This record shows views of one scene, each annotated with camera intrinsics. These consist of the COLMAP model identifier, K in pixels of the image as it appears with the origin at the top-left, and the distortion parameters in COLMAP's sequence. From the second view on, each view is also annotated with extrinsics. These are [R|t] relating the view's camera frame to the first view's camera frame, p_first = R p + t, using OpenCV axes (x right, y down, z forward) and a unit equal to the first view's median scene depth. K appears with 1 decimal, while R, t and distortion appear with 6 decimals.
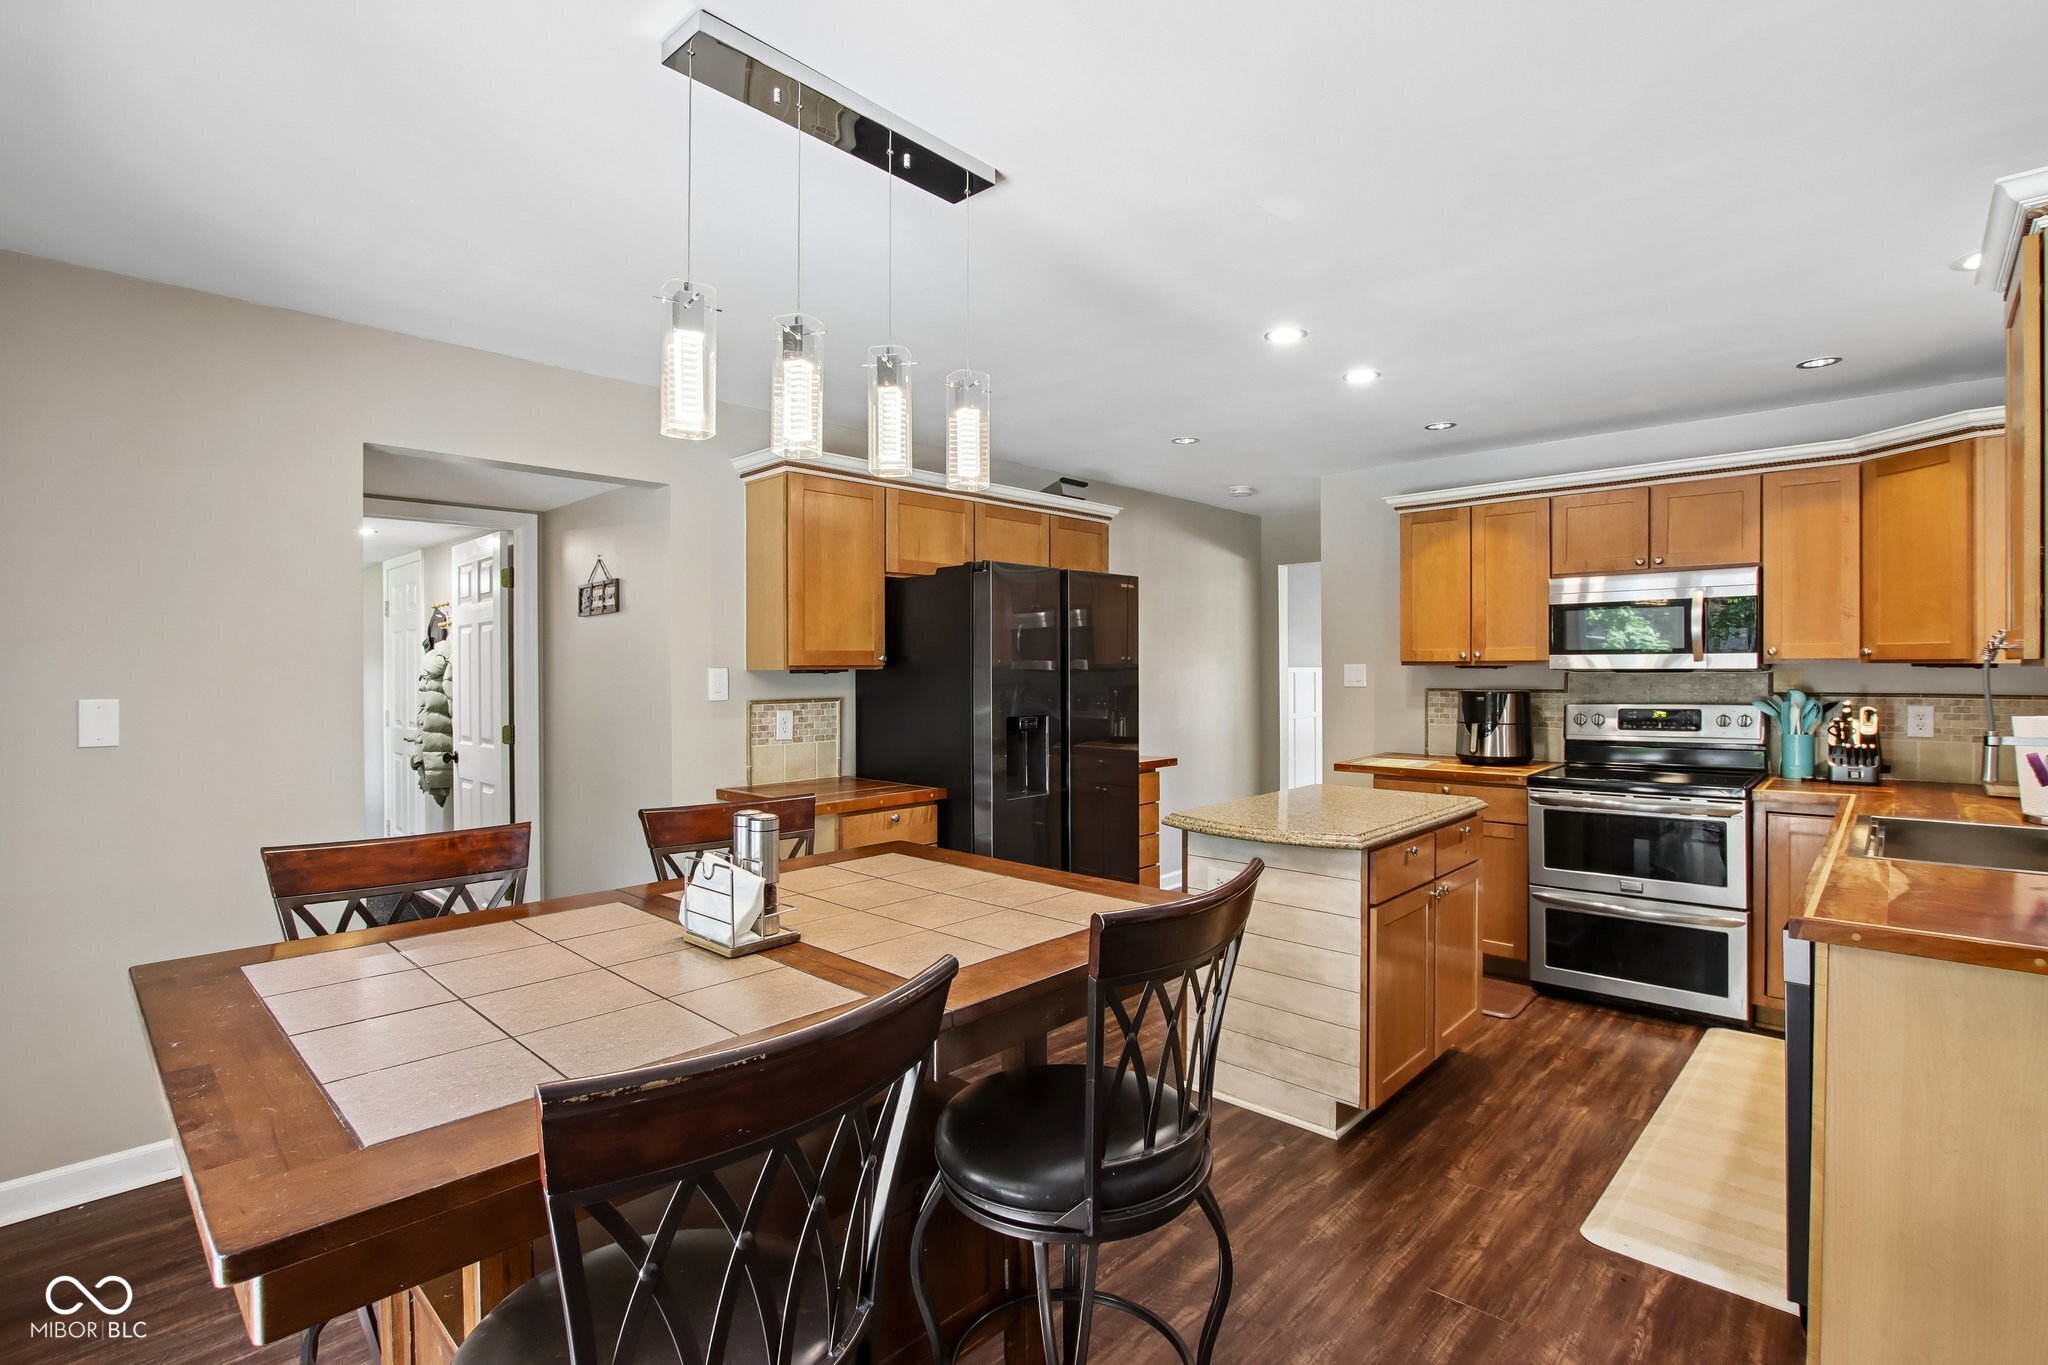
lens RADIAL K [[960.3, 0, 1029.9], [0, 960.3, 677.9], [0, 0, 1]] dist [-0.027306, 0.001444]
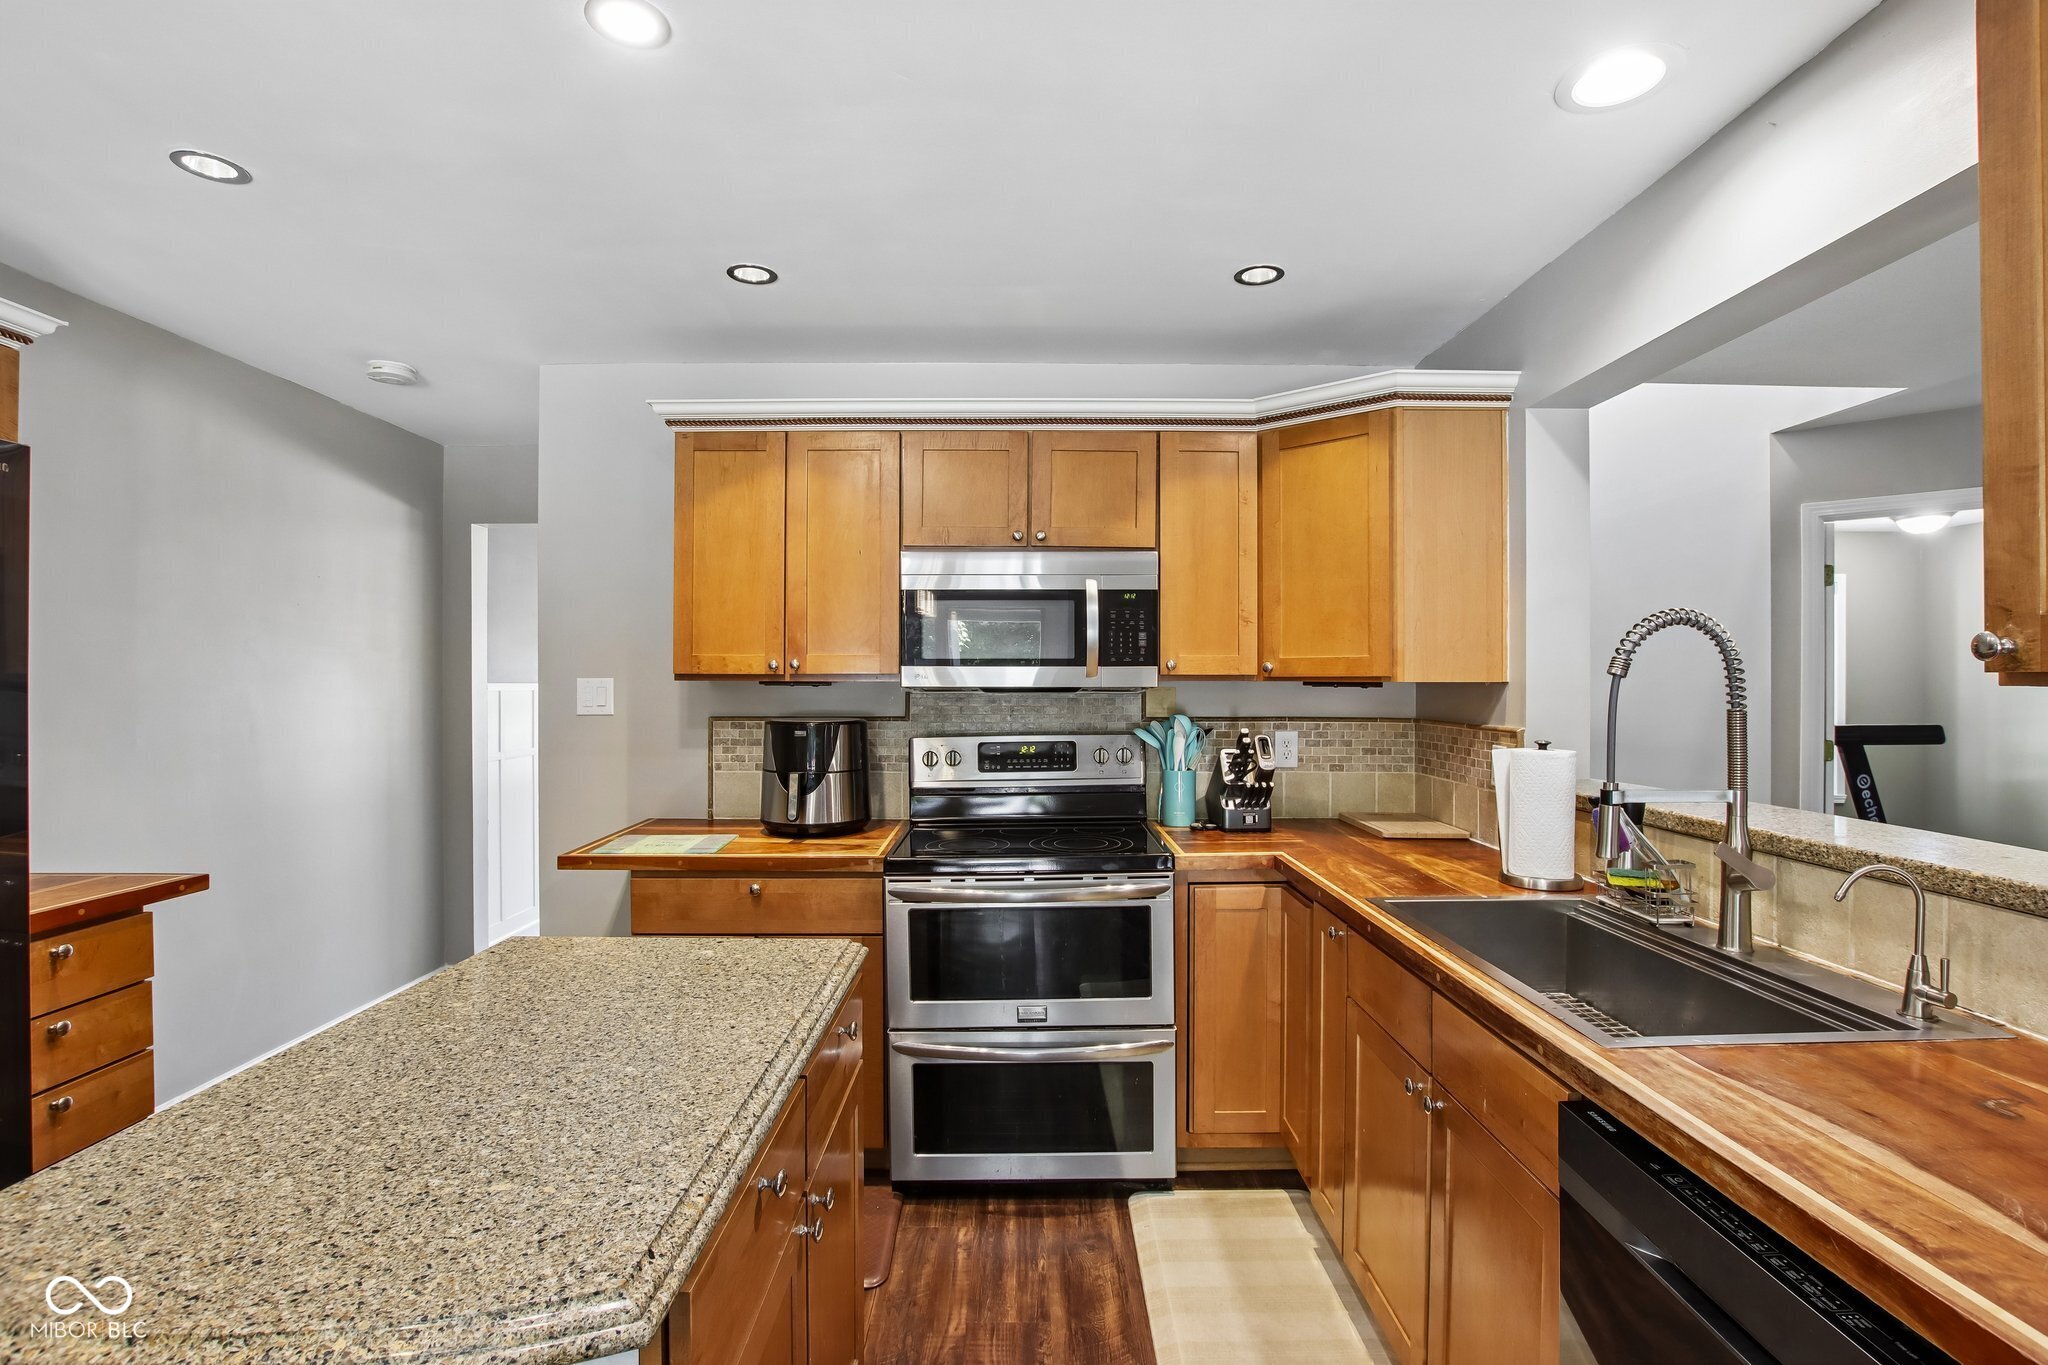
lens RADIAL K [[951.2, 0, 1024.0], [0, 951.2, 682.5], [0, 0, 1]] dist [-0.041408, 0.007746]
pose [[0.725716, 0.006272, 0.687966, 0.169209], [0.002603, 0.999926, -0.011862, -0.004935], [-0.687990, 0.010399, 0.725646, 0.512211]]
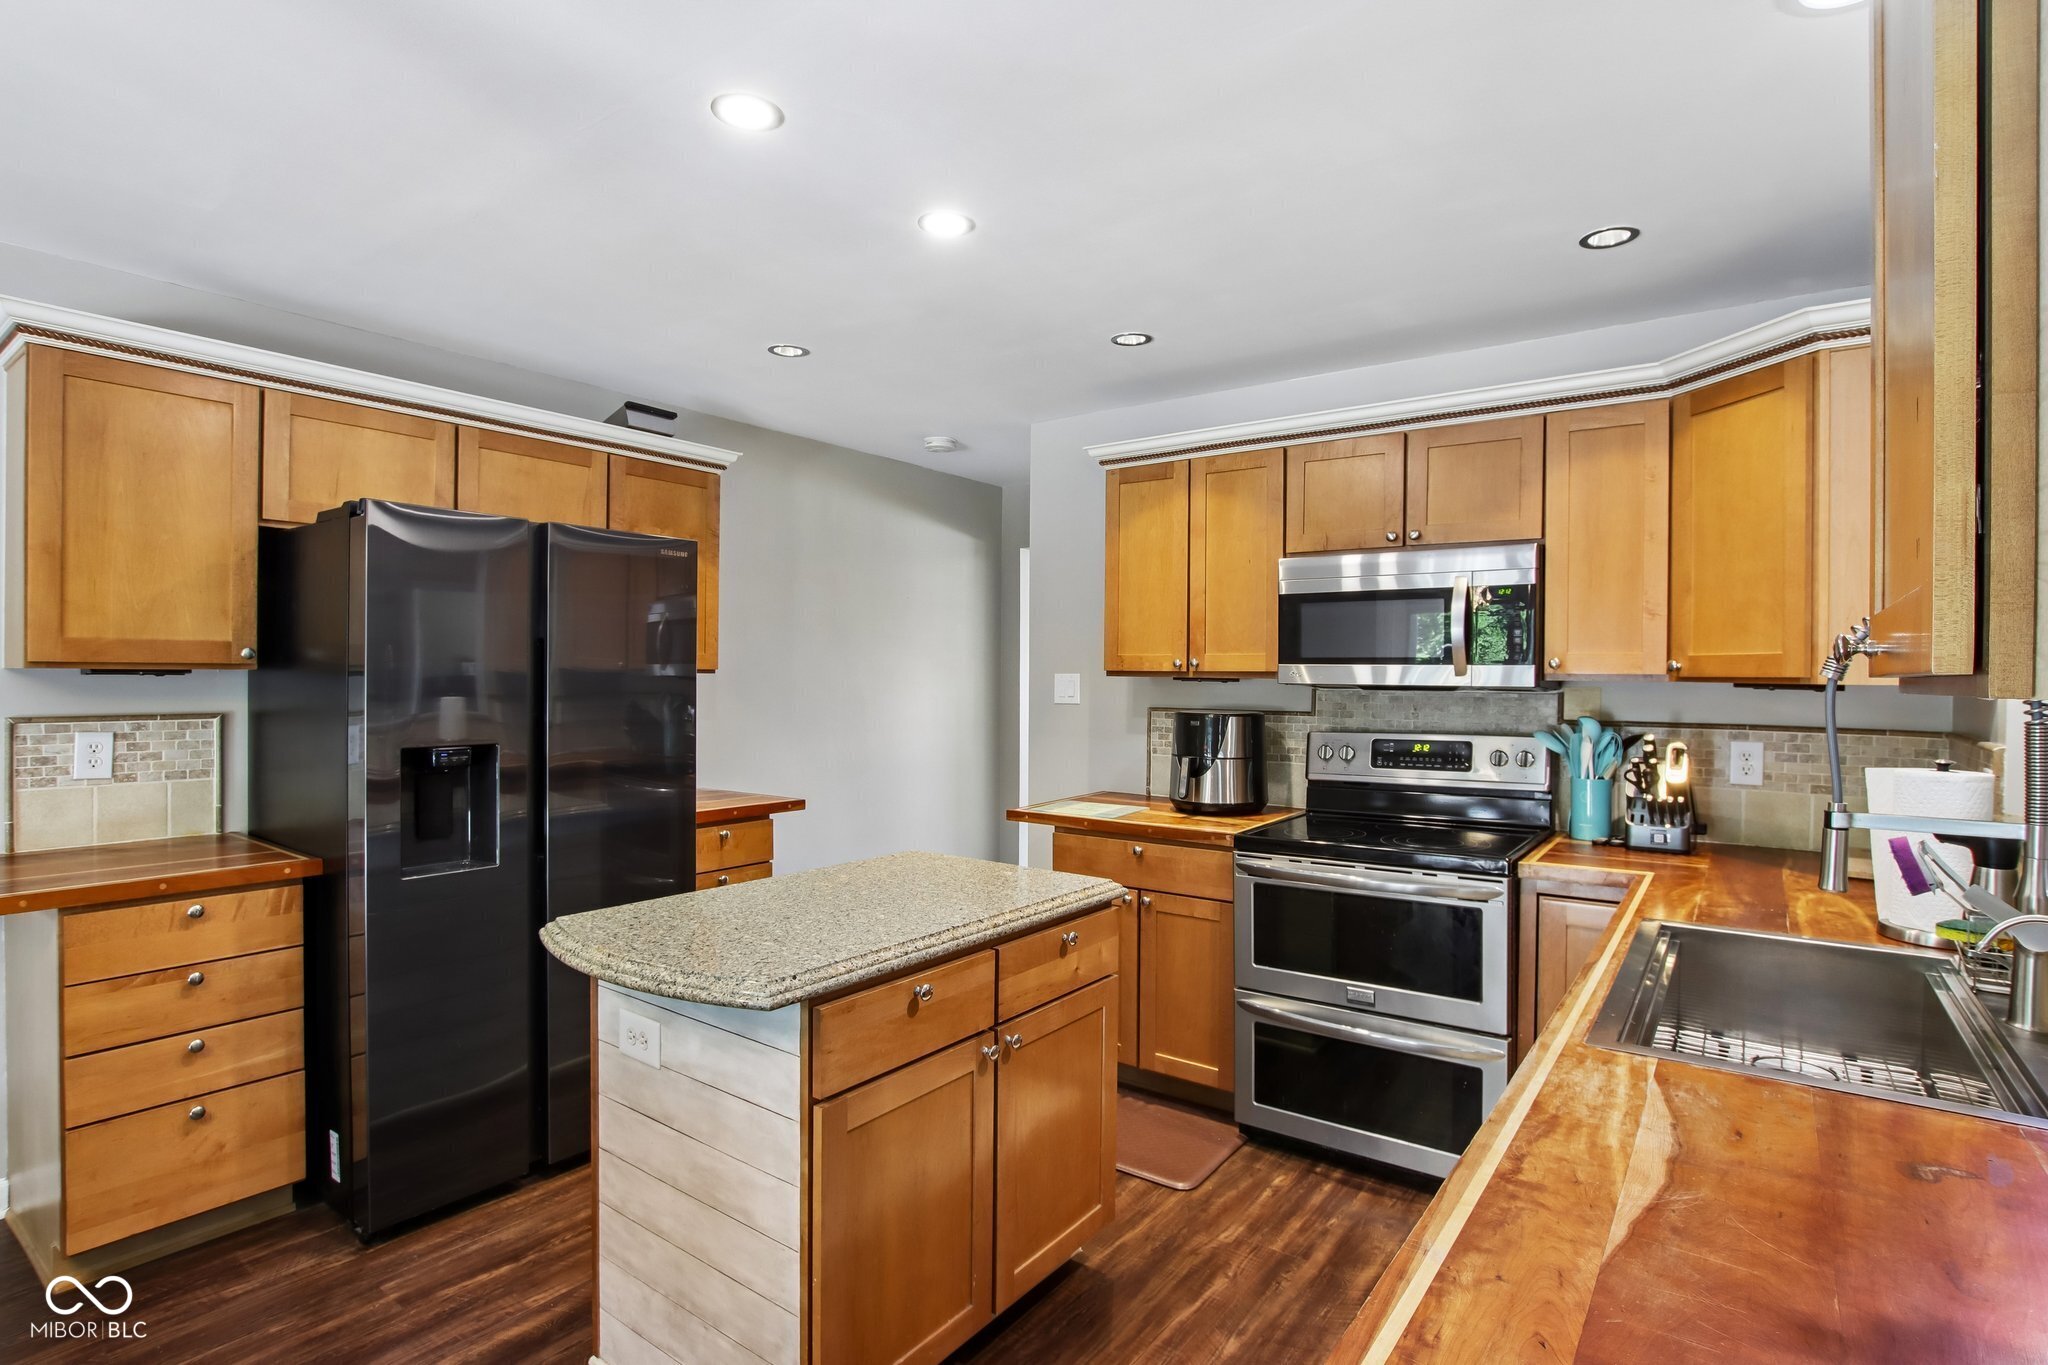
lens RADIAL K [[1012.3, 0, 1025.8], [0, 1012.3, 687.7], [0, 0, 1]] dist [-0.030218, 0.000088]
pose [[0.993315, 0.012971, 0.114709, 0.296813], [-0.013173, 0.999913, 0.001003, -0.005059], [-0.114686, -0.002507, 0.993399, 0.288793]]
